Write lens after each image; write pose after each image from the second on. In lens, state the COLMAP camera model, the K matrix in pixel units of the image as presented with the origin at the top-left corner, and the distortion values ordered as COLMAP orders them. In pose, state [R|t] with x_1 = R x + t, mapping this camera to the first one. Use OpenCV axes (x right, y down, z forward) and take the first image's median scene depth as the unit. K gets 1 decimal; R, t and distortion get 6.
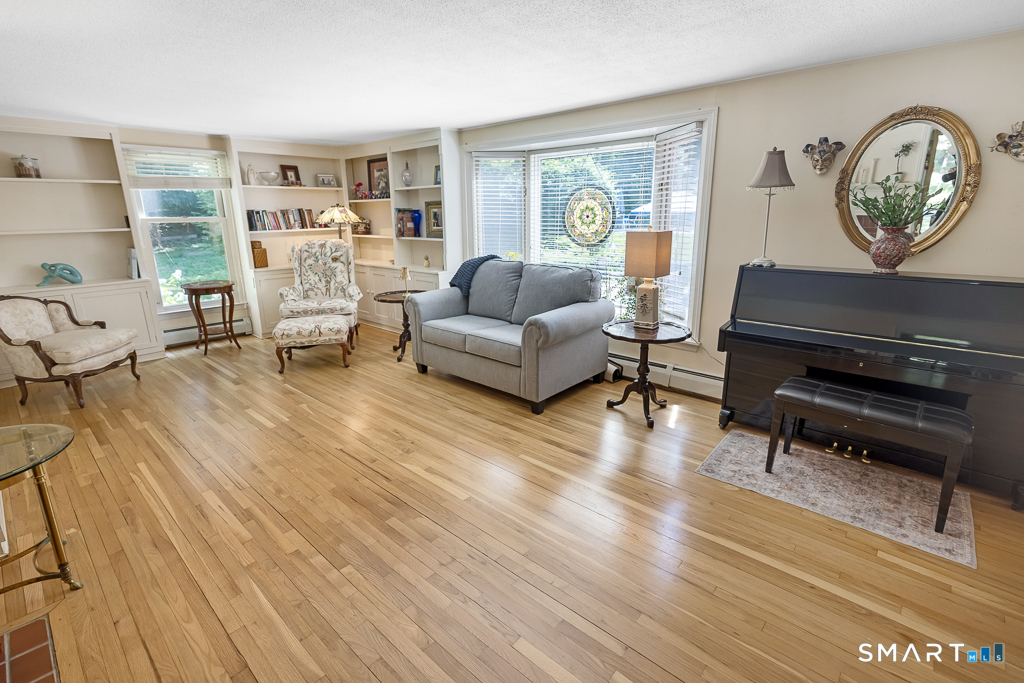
lens RADIAL K [[470.2, 0, 509.9], [0, 470.2, 331.9], [0, 0, 1]] dist [0.002828, -0.000270]
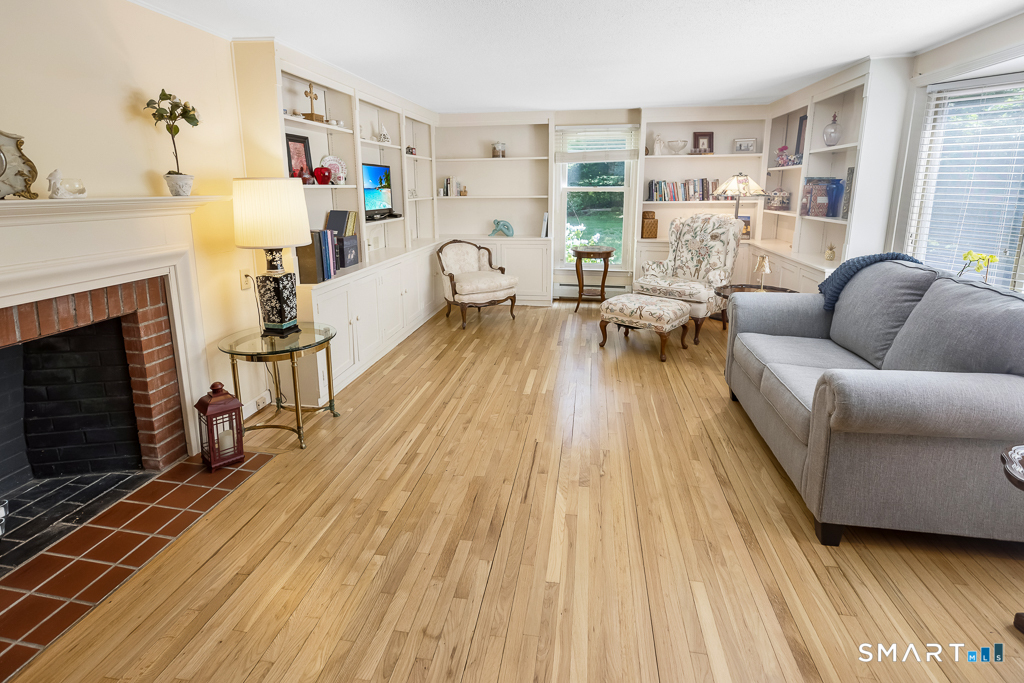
lens RADIAL K [[491.9, 0, 507.6], [0, 491.9, 283.4], [0, 0, 1]] dist [0.002943, 0.000355]
pose [[0.538254, 0.171224, -0.825206, 0.194586], [-0.209292, 0.975629, 0.065922, -0.057417], [0.816382, 0.137226, 0.560972, 0.222762]]
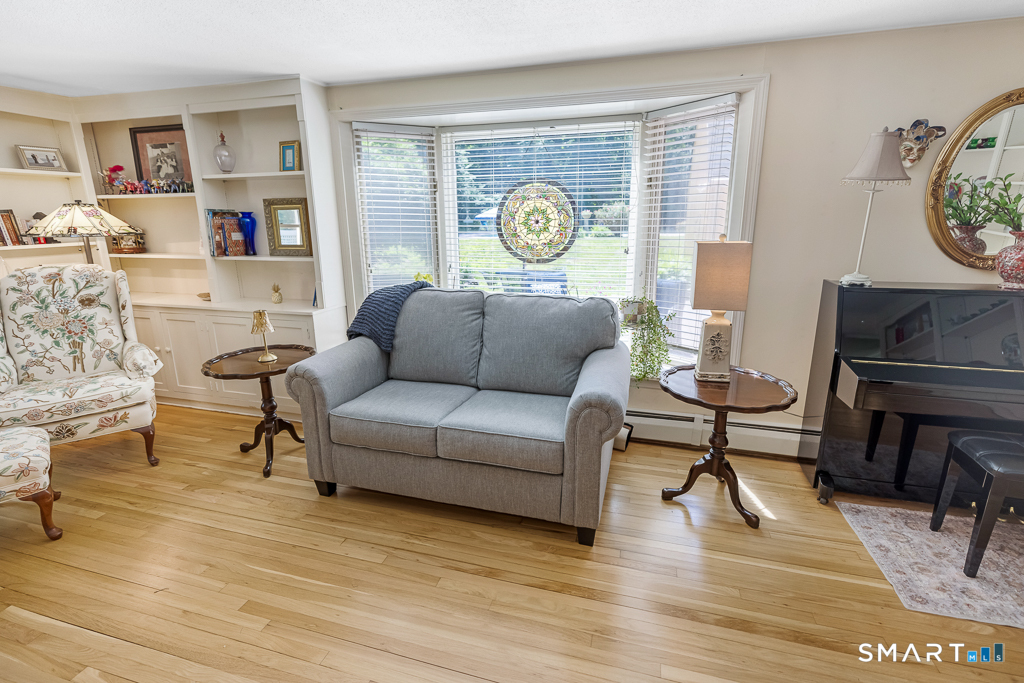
lens RADIAL K [[478.5, 0, 516.3], [0, 478.5, 332.4], [0, 0, 1]] dist [0.004202, 0.001115]
pose [[0.901710, -0.100108, 0.420592, -0.177717], [0.106659, 0.994264, 0.007985, -0.077299], [-0.418978, 0.037659, 0.907215, 0.318721]]
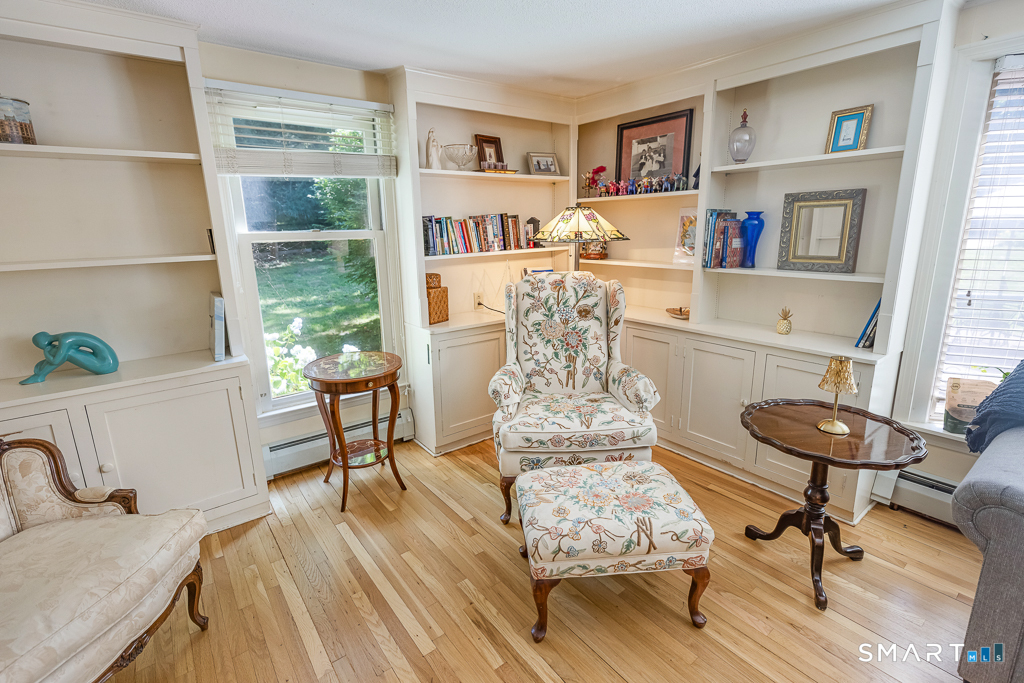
lens RADIAL K [[479.9, 0, 512.3], [0, 479.9, 337.4], [0, 0, 1]] dist [0.003382, 0.000213]
pose [[0.983304, 0.033712, -0.178820, -0.388392], [-0.036771, 0.999228, -0.013821, -0.129581], [0.178216, 0.020166, 0.983785, 0.532662]]
